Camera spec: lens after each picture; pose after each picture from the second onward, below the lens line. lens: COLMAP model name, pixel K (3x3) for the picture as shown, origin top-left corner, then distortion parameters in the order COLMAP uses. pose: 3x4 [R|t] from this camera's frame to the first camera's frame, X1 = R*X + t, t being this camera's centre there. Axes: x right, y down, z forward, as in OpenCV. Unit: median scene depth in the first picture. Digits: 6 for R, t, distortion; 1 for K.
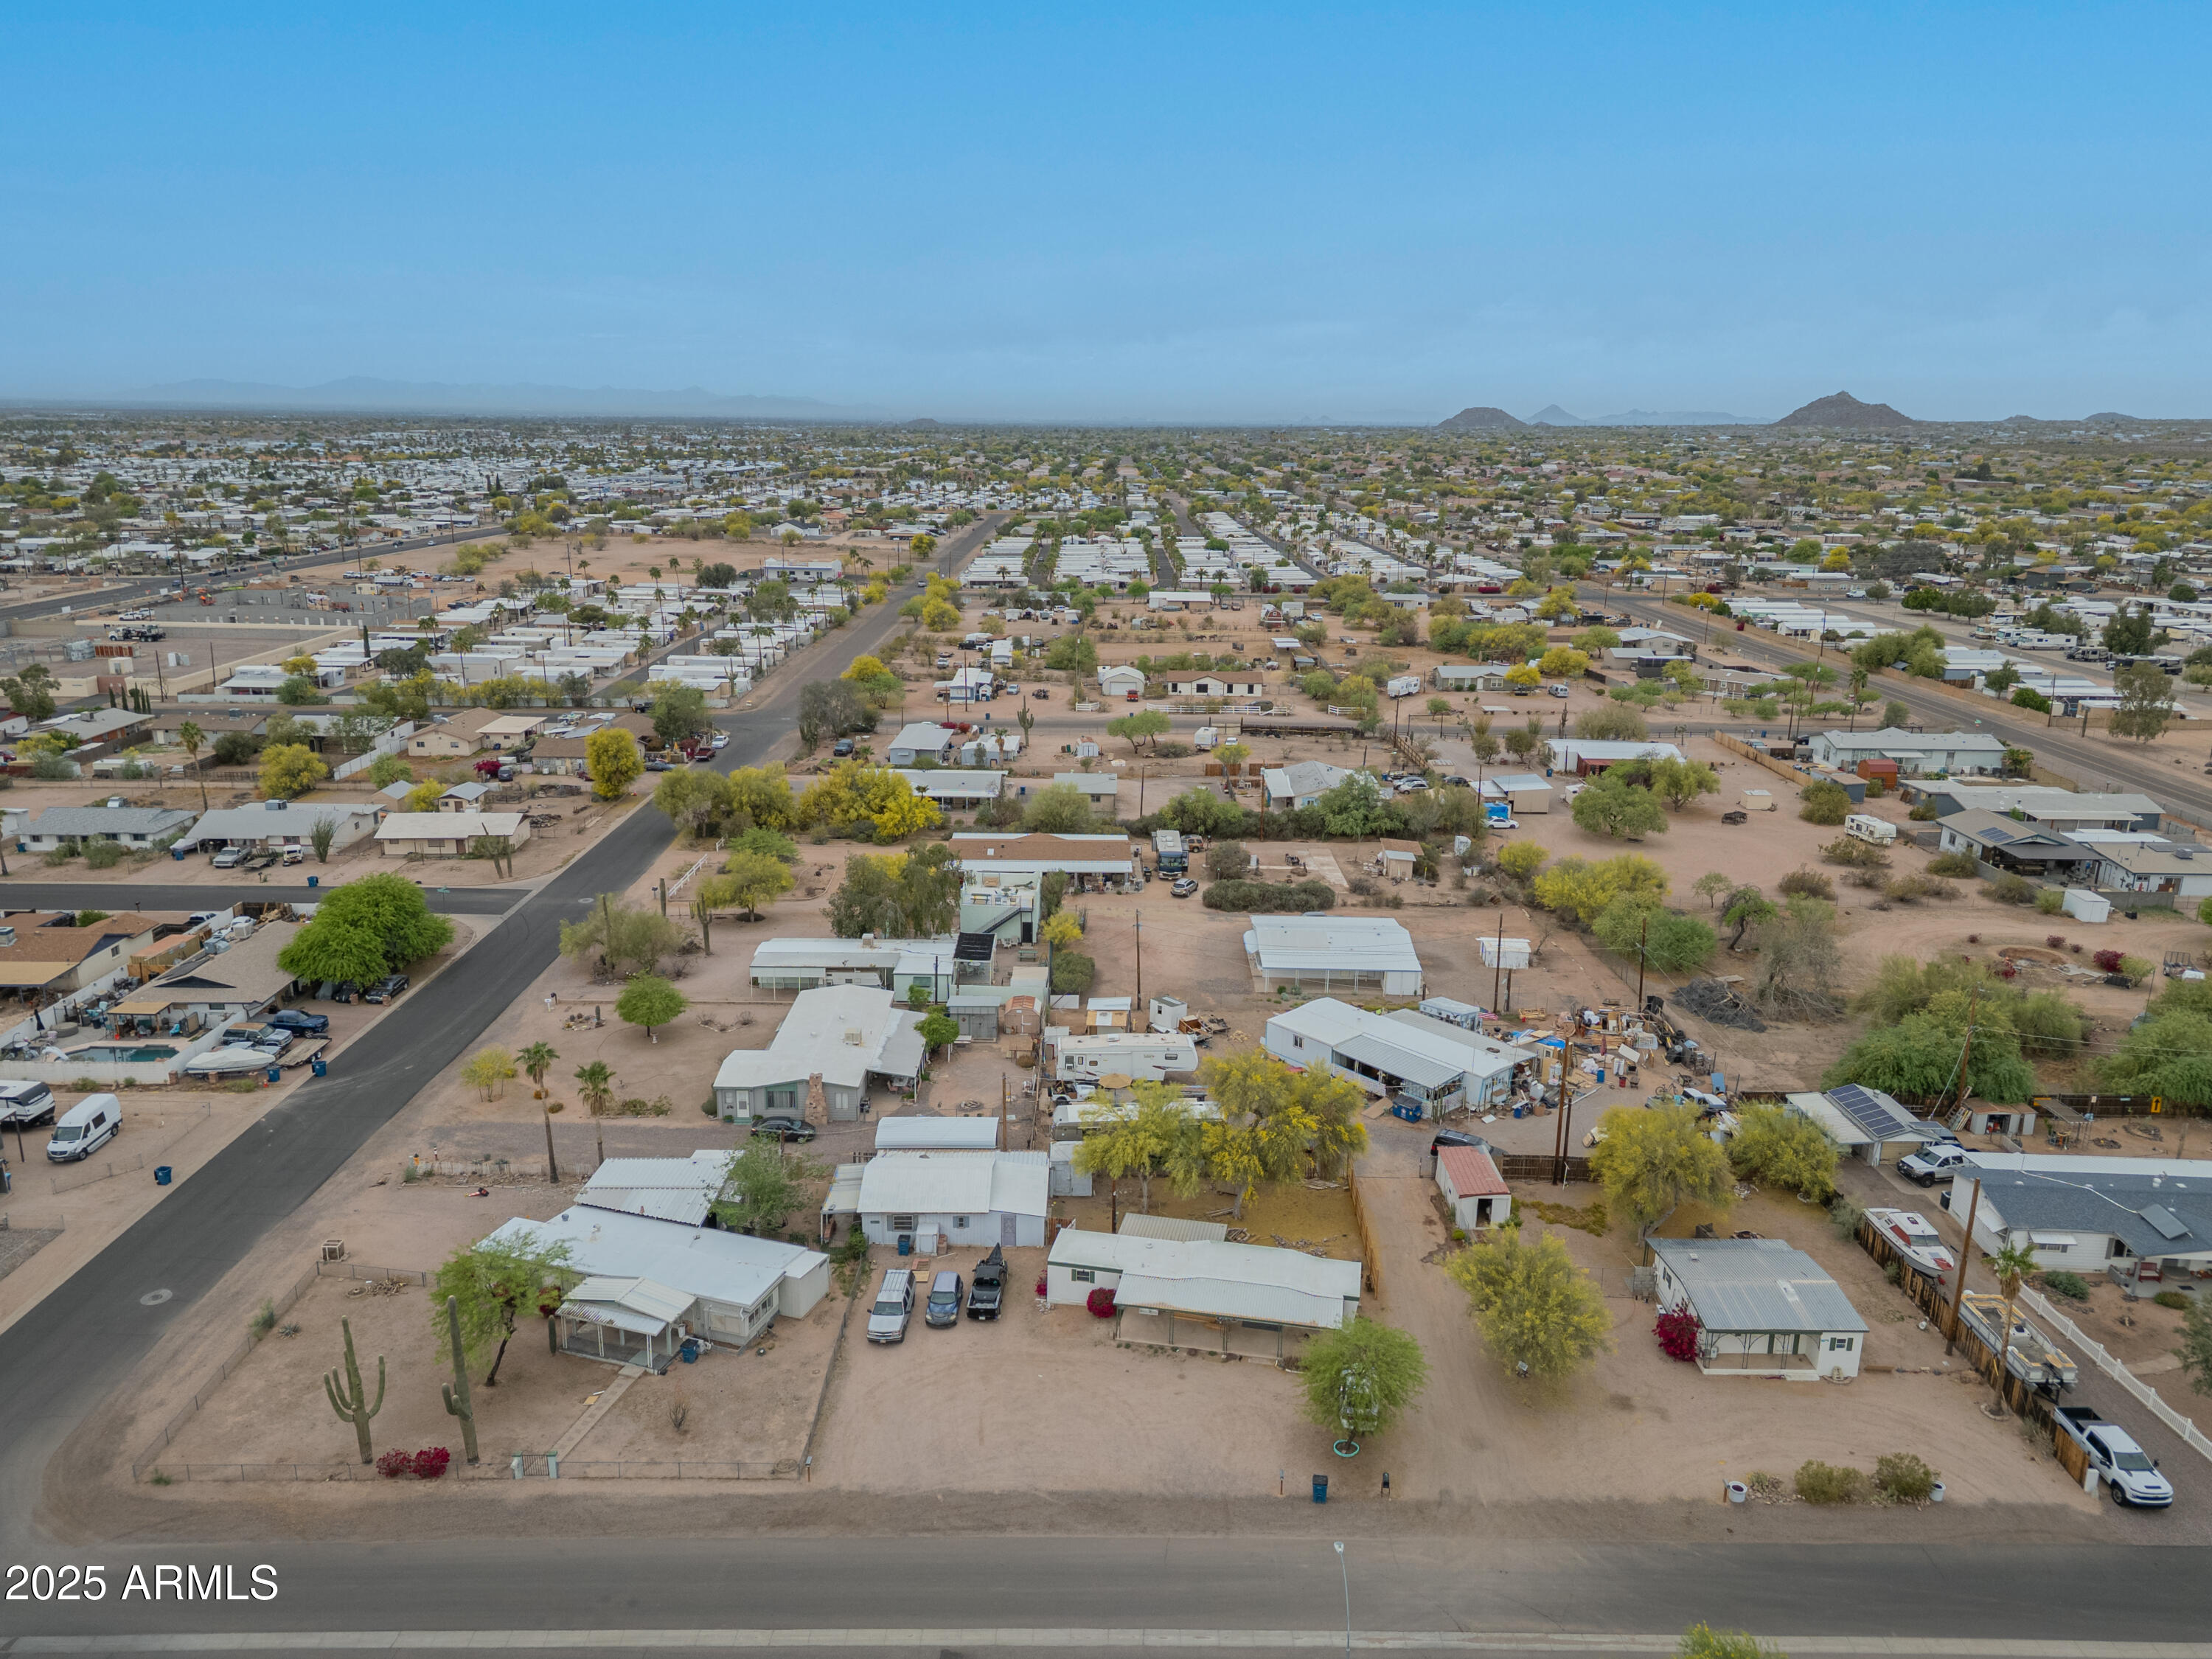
lens RADIAL K [[1551.4, 0, 1140.0], [0, 1551.4, 831.7], [0, 0, 1]] dist [0.089879, -0.090420]
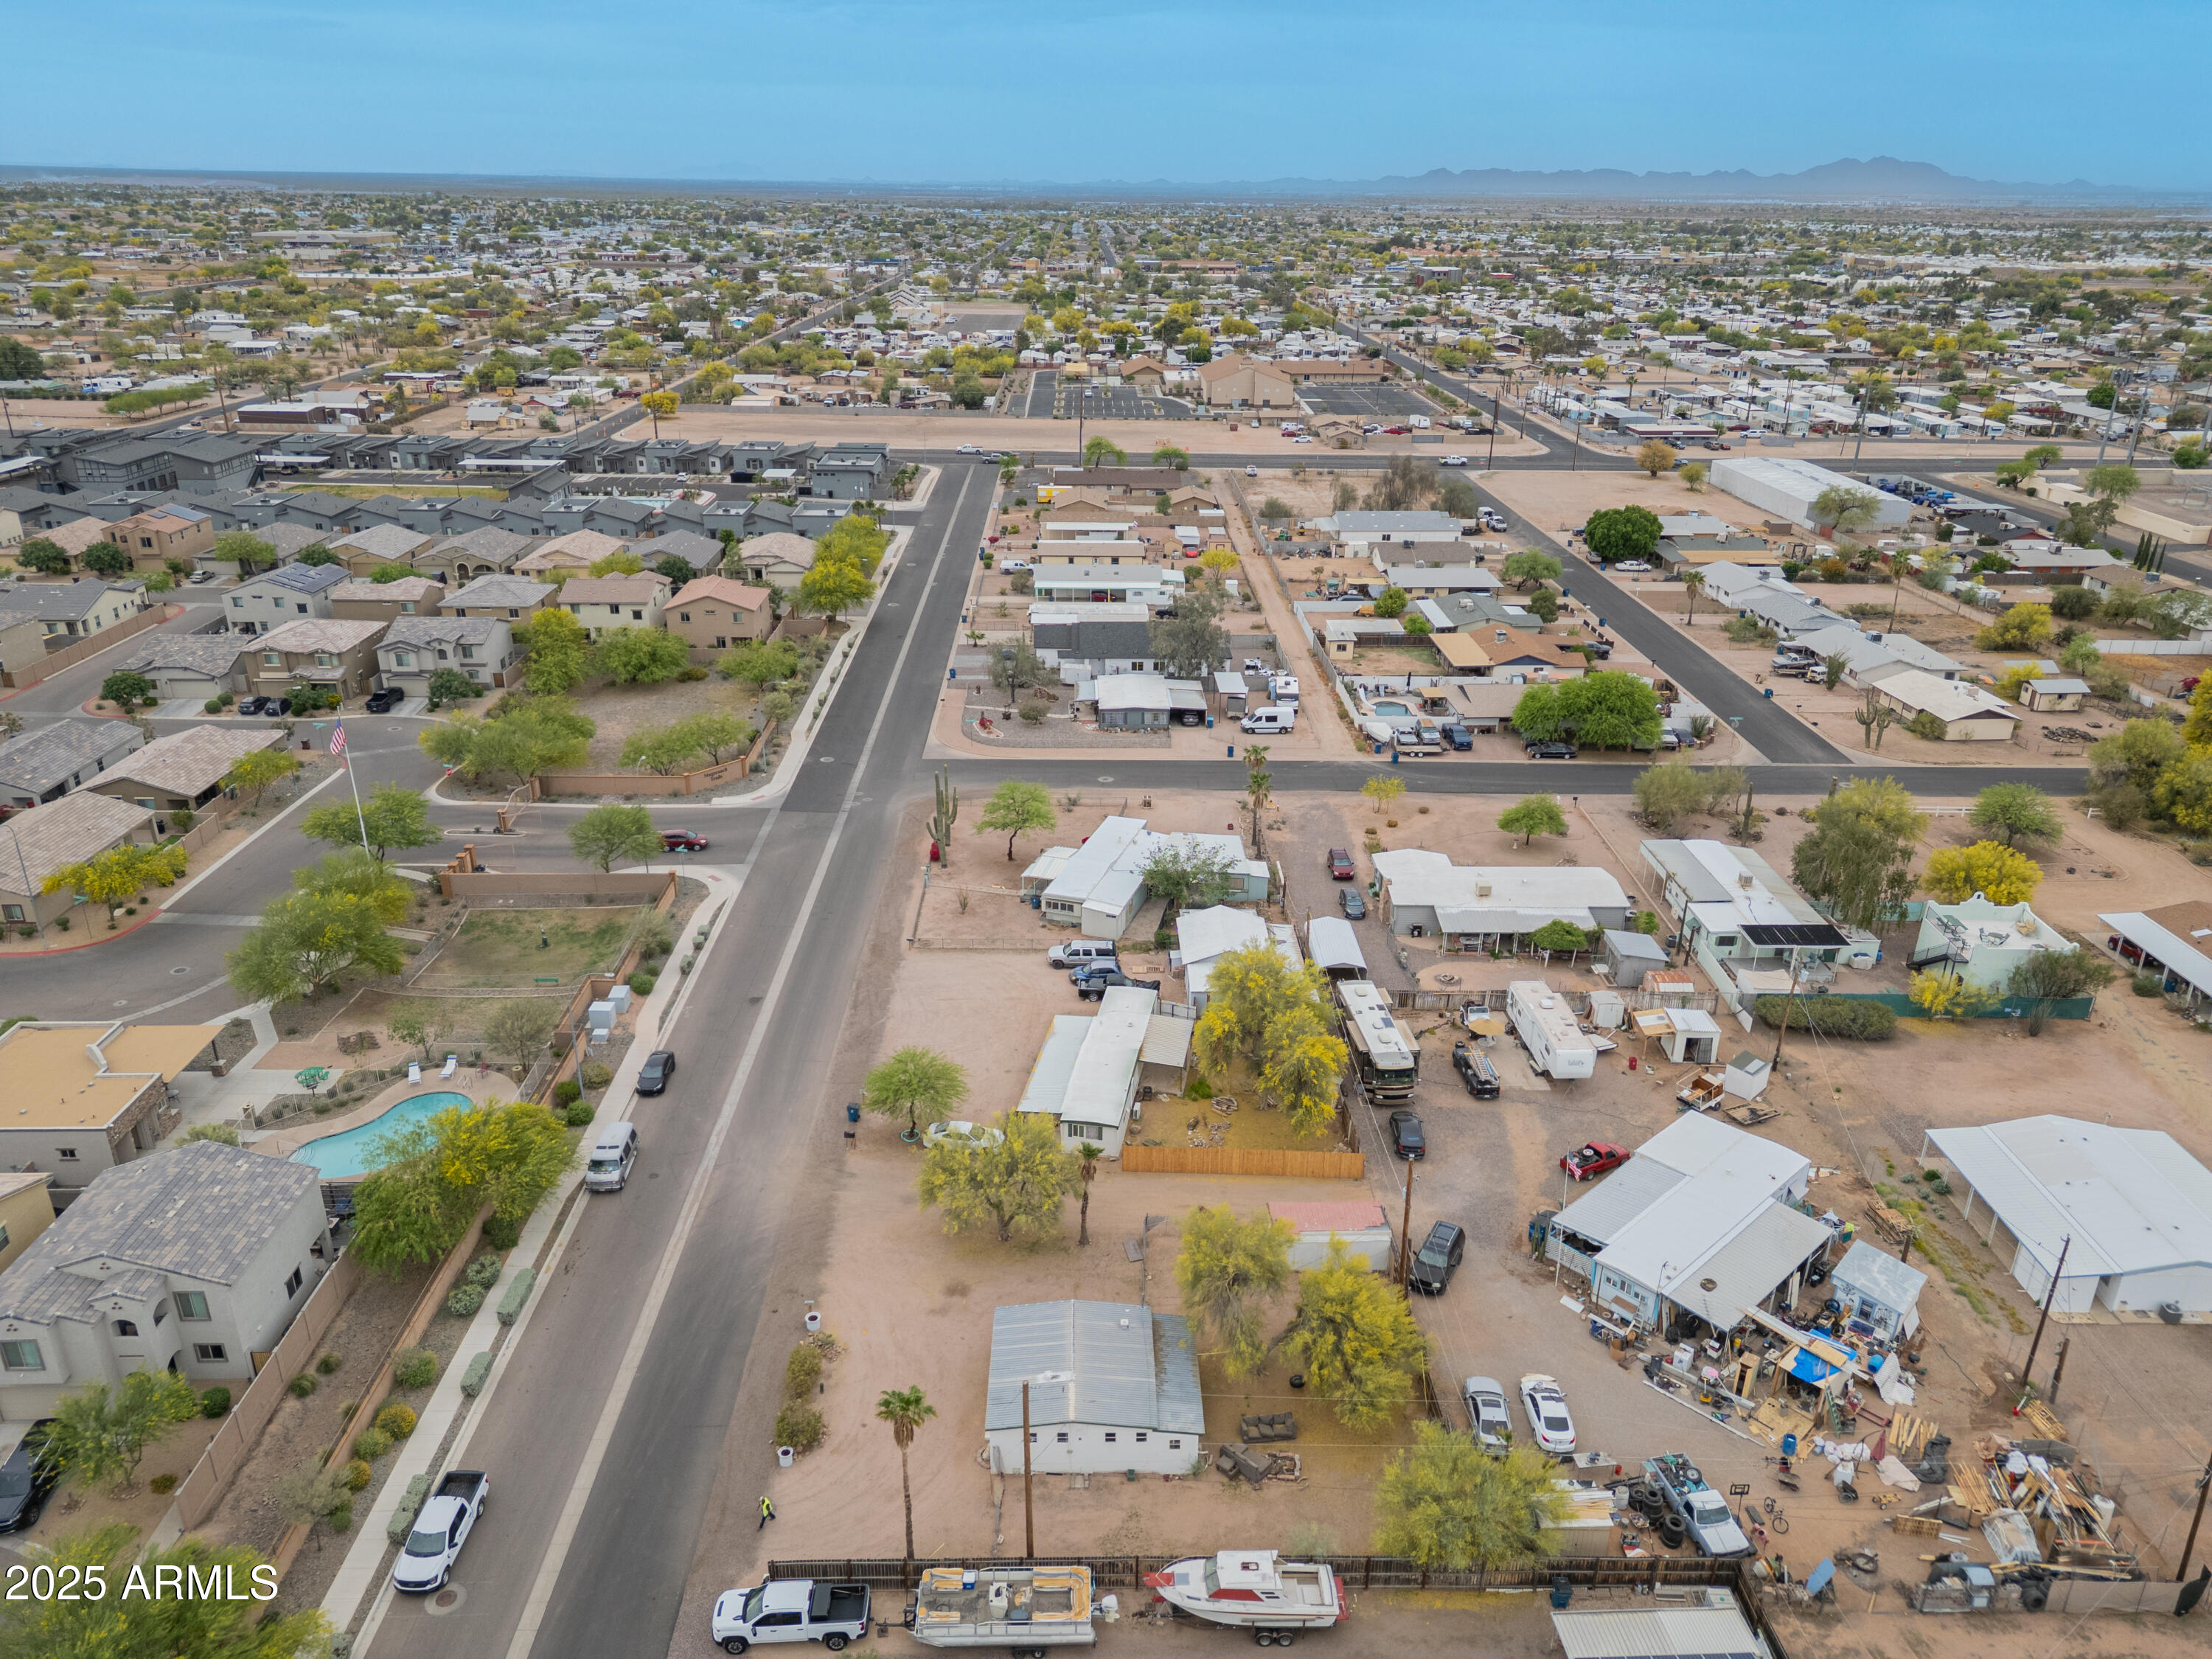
lens RADIAL K [[1592.1, 0, 1106.0], [0, 1592.1, 829.5], [0, 0, 1]] dist [0.123176, -0.191559]
pose [[-0.006544, 0.356974, -0.934091, 1.181402], [-0.264110, 0.900325, 0.345920, -0.306631], [0.964470, 0.248967, 0.088389, 0.909735]]
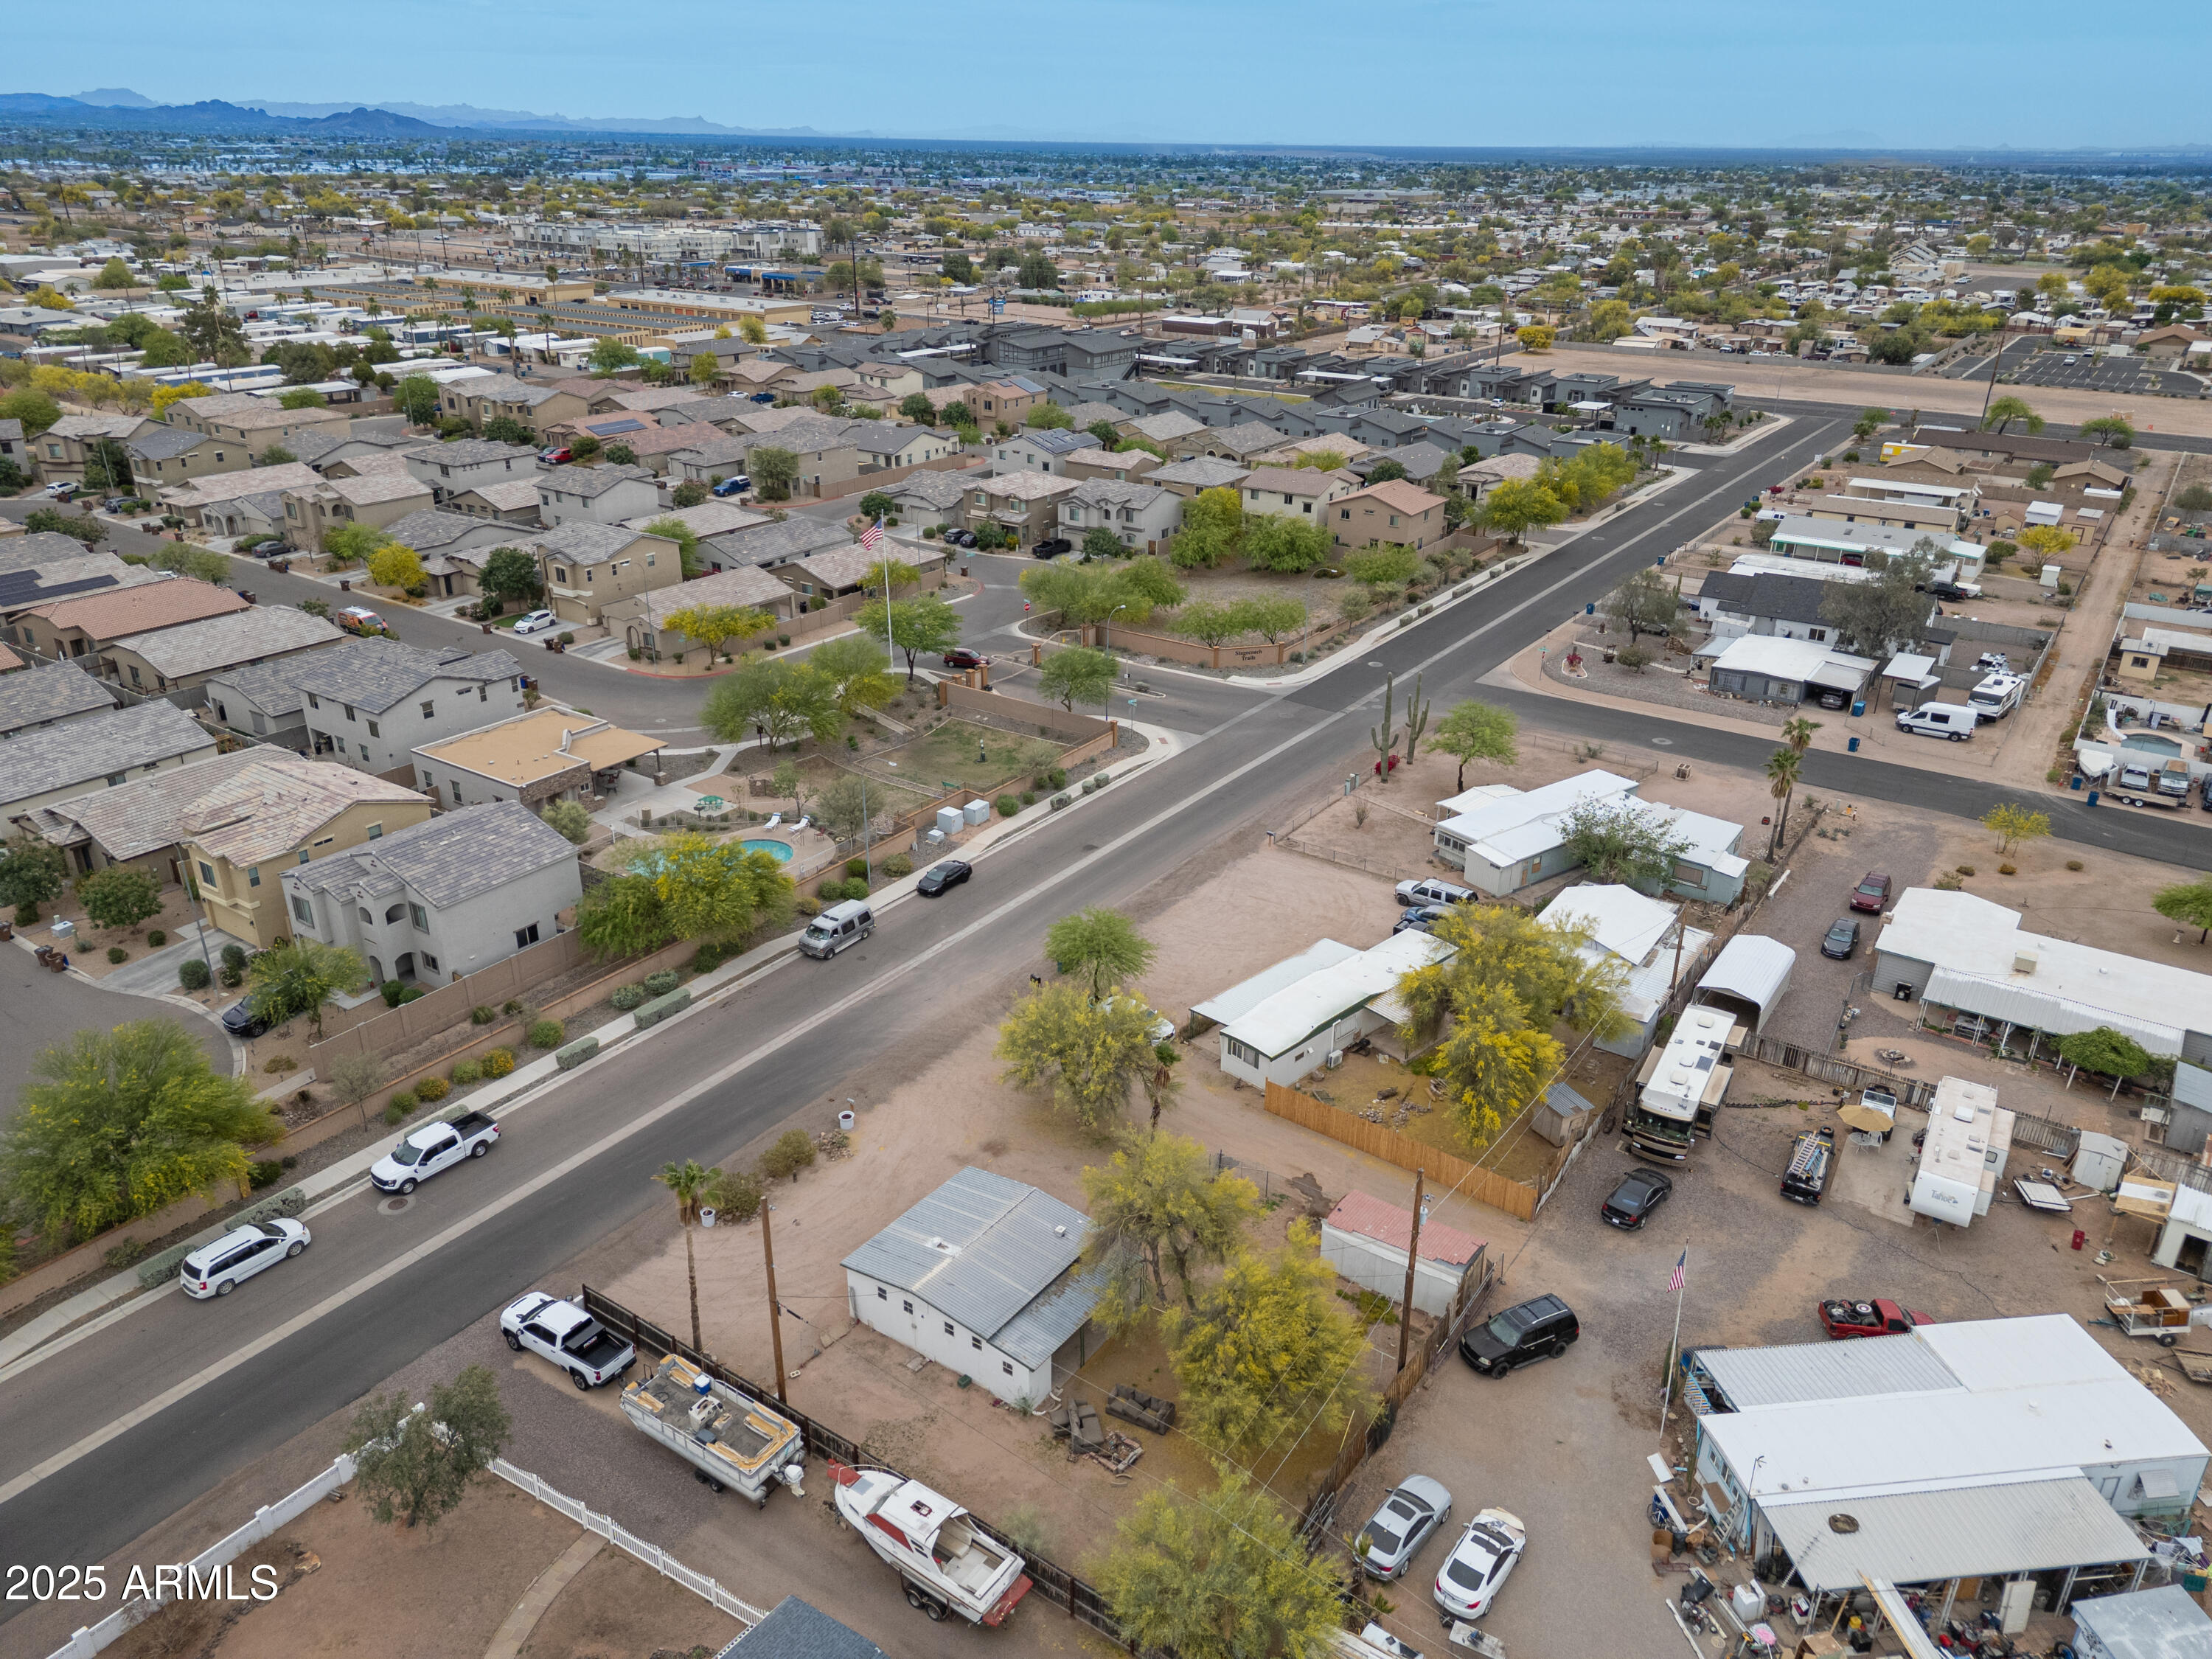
lens RADIAL K [[1567.0, 0, 1060.3], [0, 1567.0, 838.7], [0, 0, 1]] dist [0.087214, -0.092089]
pose [[-0.598942, 0.300317, -0.742347, 0.931457], [-0.225587, 0.826195, 0.516247, -0.299971], [0.768361, 0.476666, -0.427095, 1.332396]]
